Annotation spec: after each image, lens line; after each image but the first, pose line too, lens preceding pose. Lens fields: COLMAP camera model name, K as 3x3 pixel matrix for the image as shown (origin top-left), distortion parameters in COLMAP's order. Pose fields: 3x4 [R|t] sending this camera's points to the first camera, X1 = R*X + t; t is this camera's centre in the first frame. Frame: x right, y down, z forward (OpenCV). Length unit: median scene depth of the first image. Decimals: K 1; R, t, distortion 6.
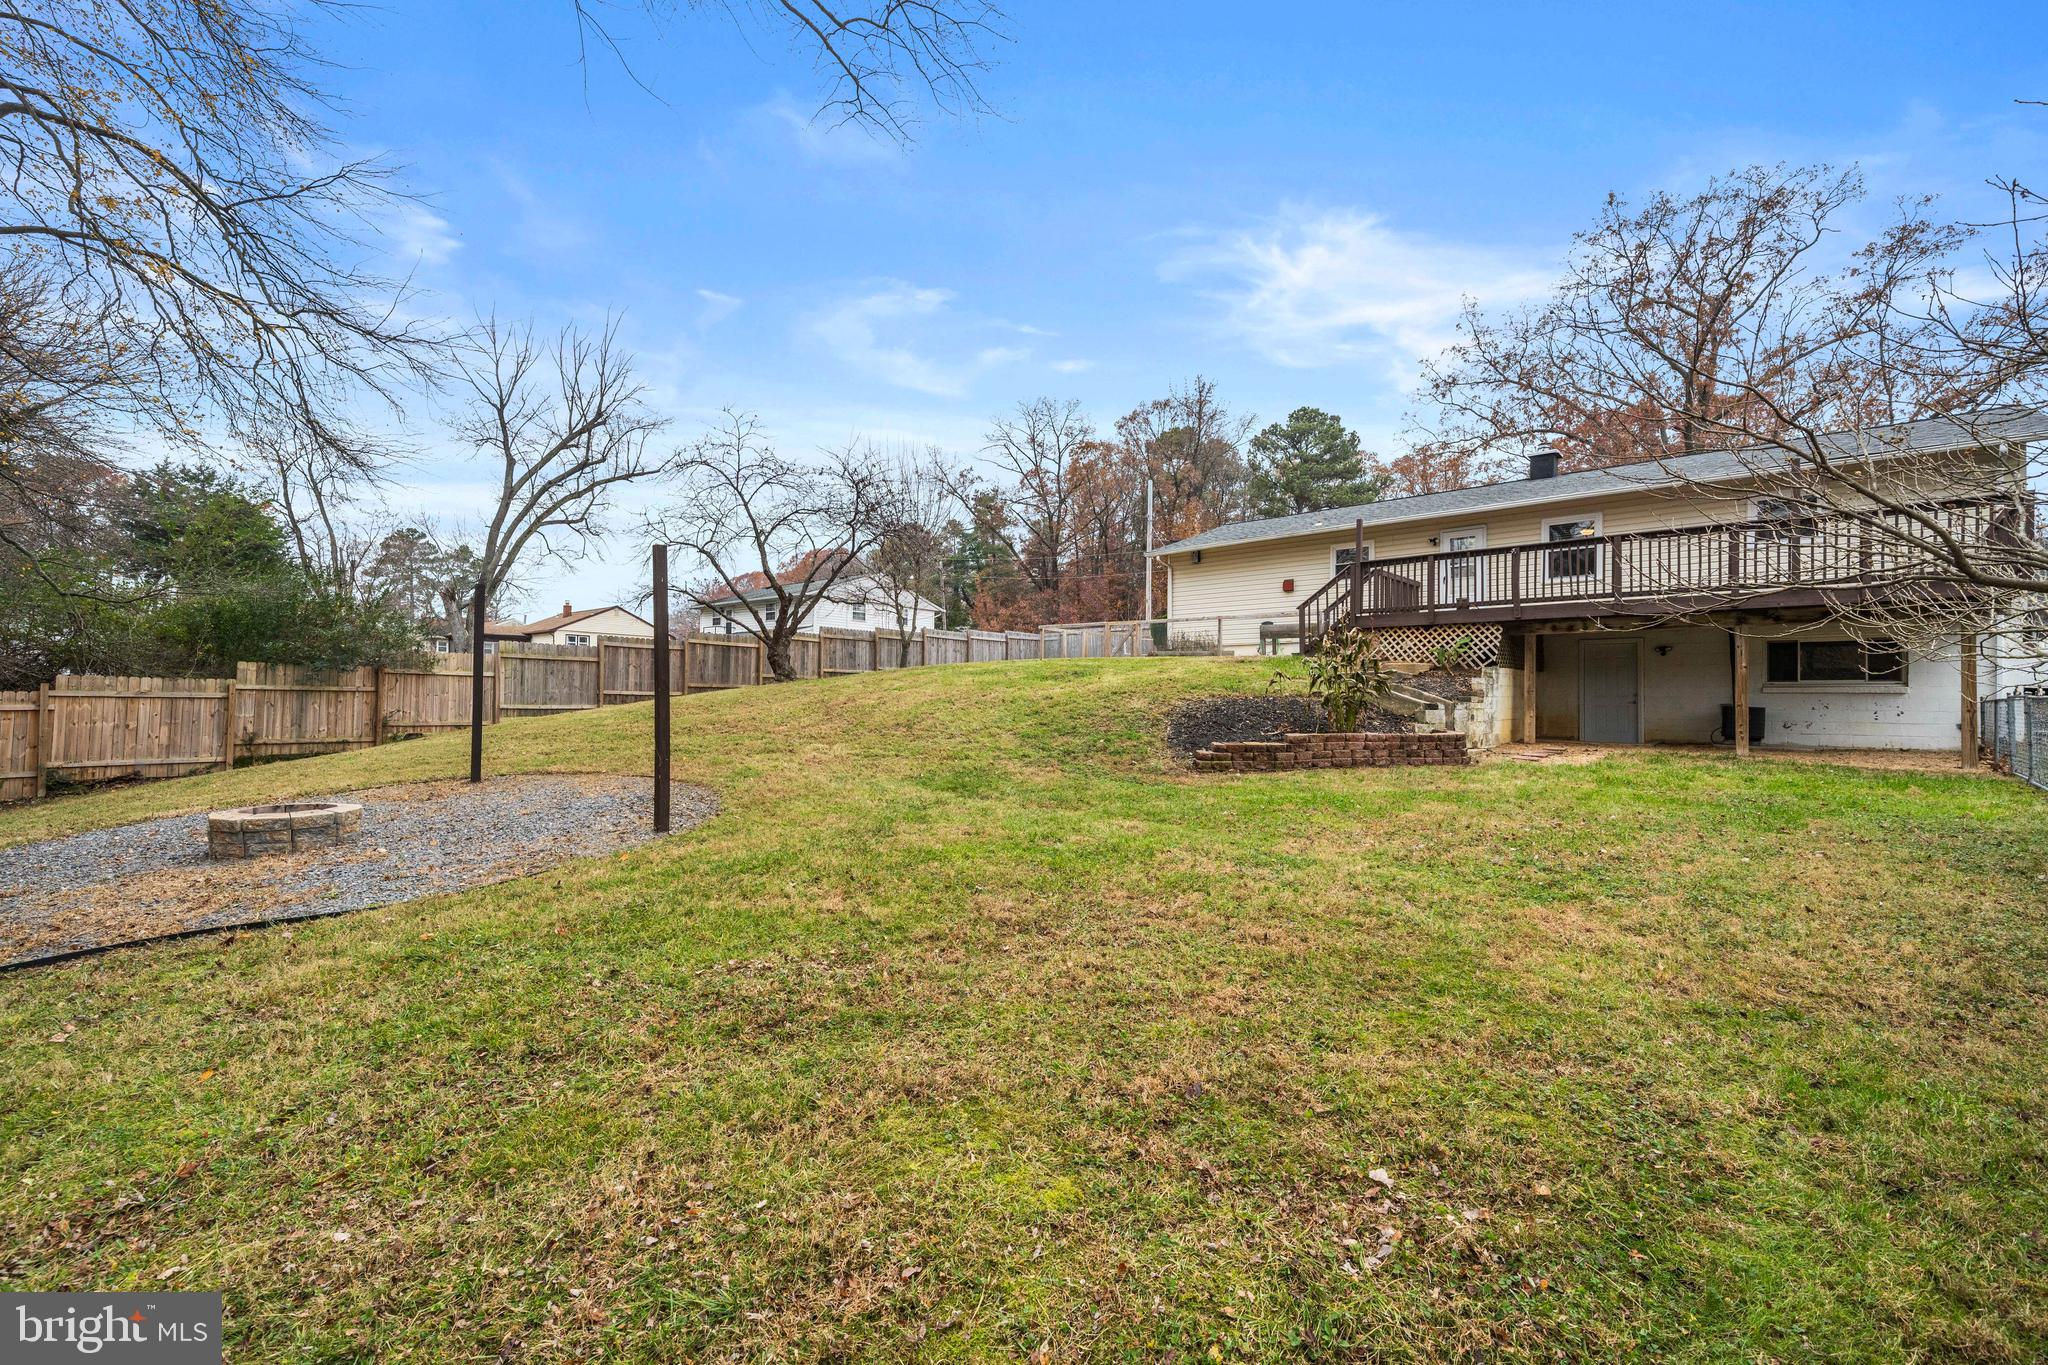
lens RADIAL K [[896.1, 0, 1023.7], [0, 896.1, 675.9], [0, 0, 1]] dist [-0.010306, 0.005369]
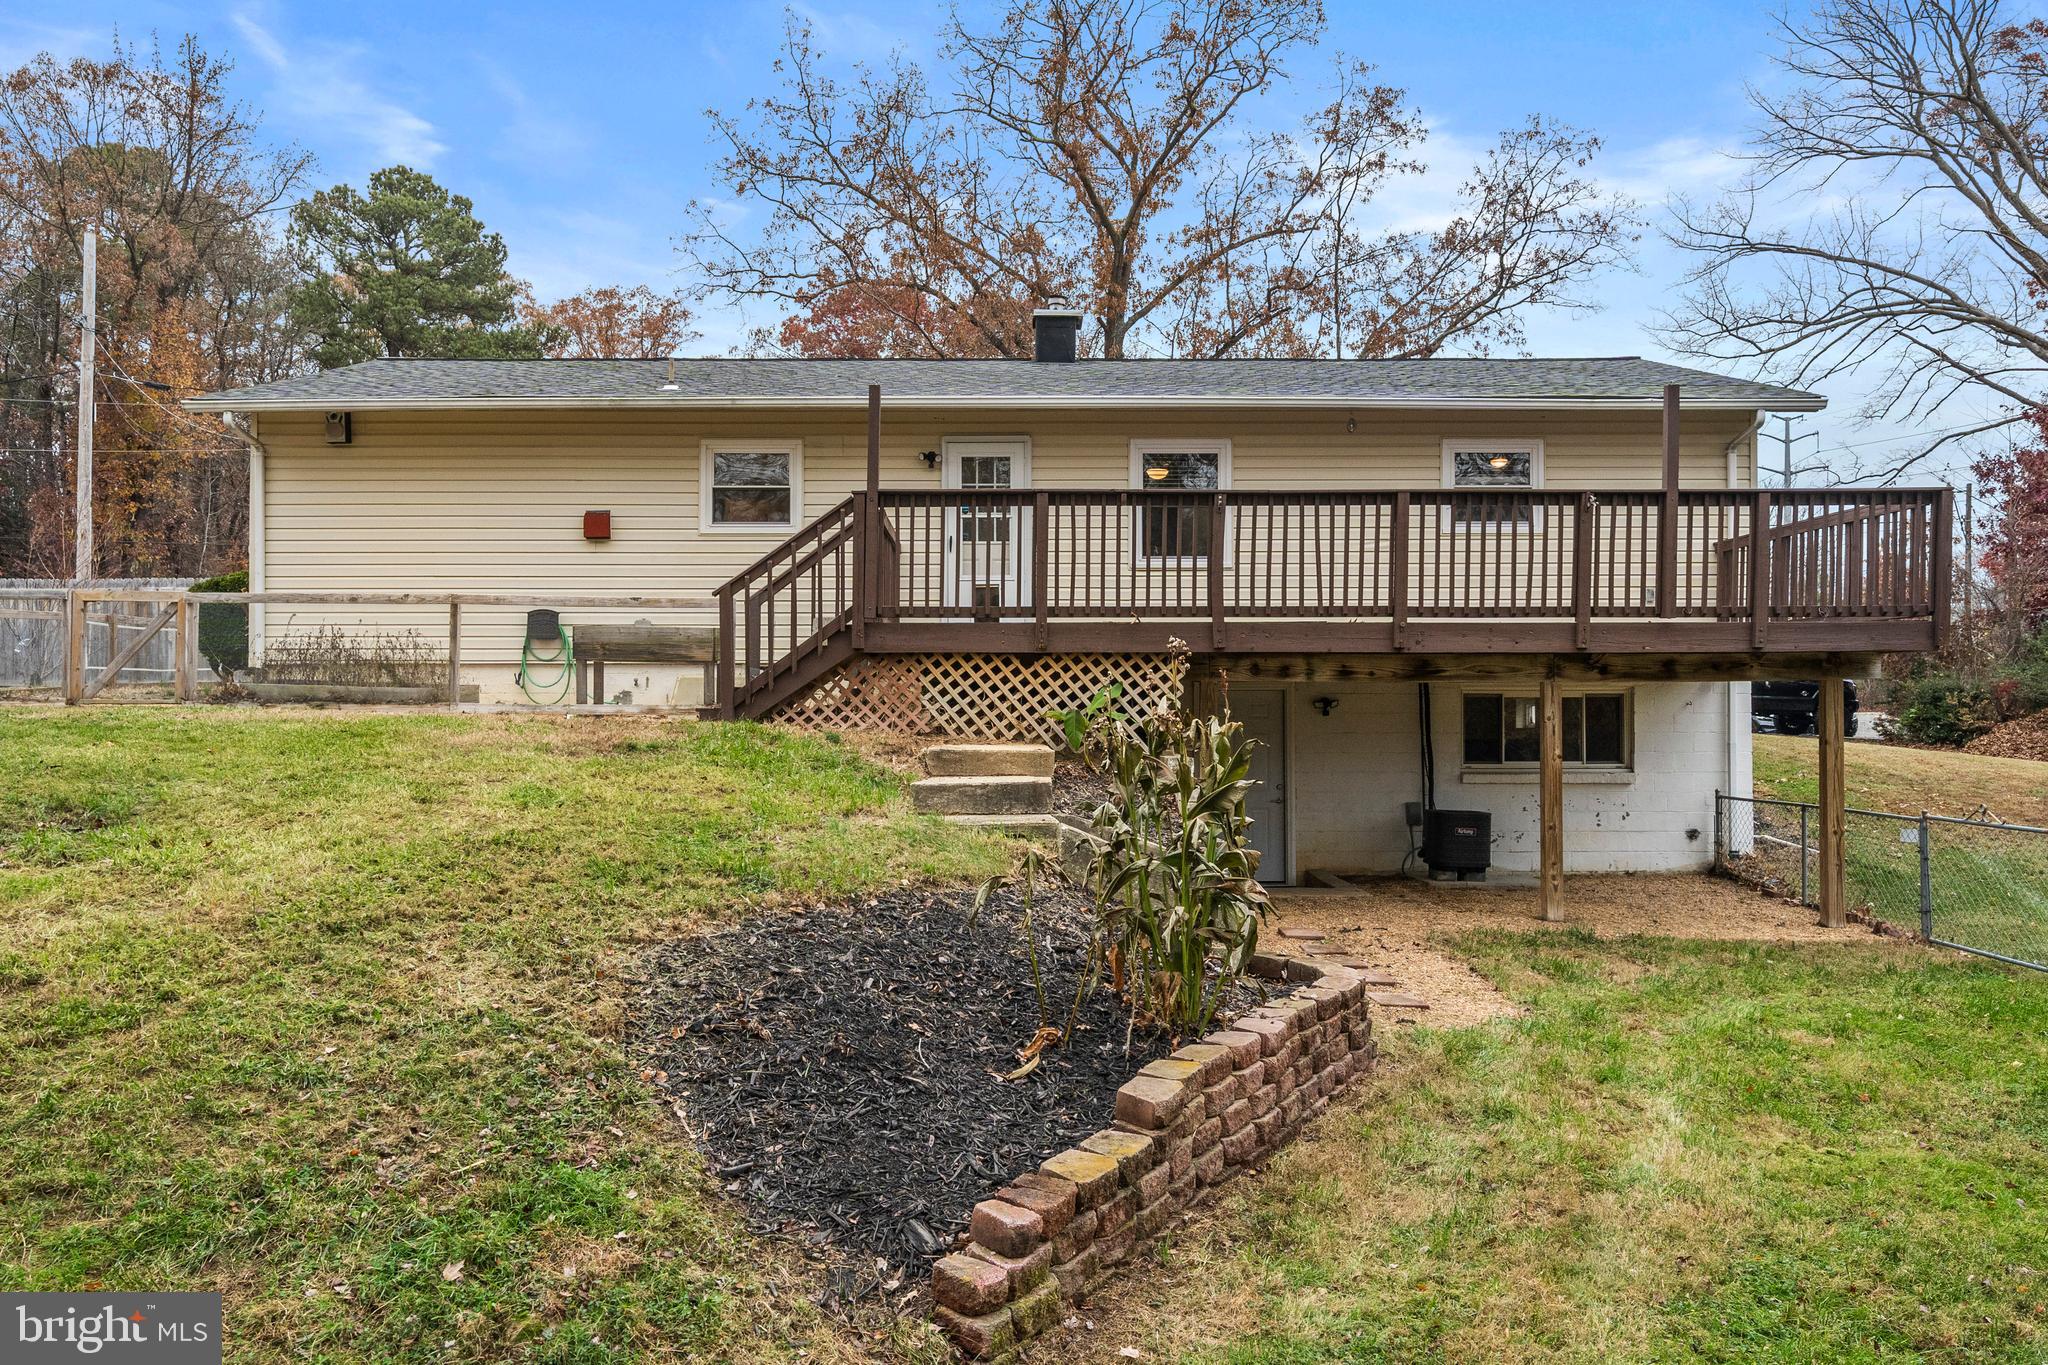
lens RADIAL K [[1465.4, 0, 1024.0], [0, 1465.4, 682.5], [0, 0, 1]] dist [0.007045, 0.005218]
pose [[0.726499, 0.006247, 0.687139, -0.011640], [-0.015646, 0.999850, 0.007451, -0.015215], [-0.686989, -0.016164, 0.726488, 0.154467]]
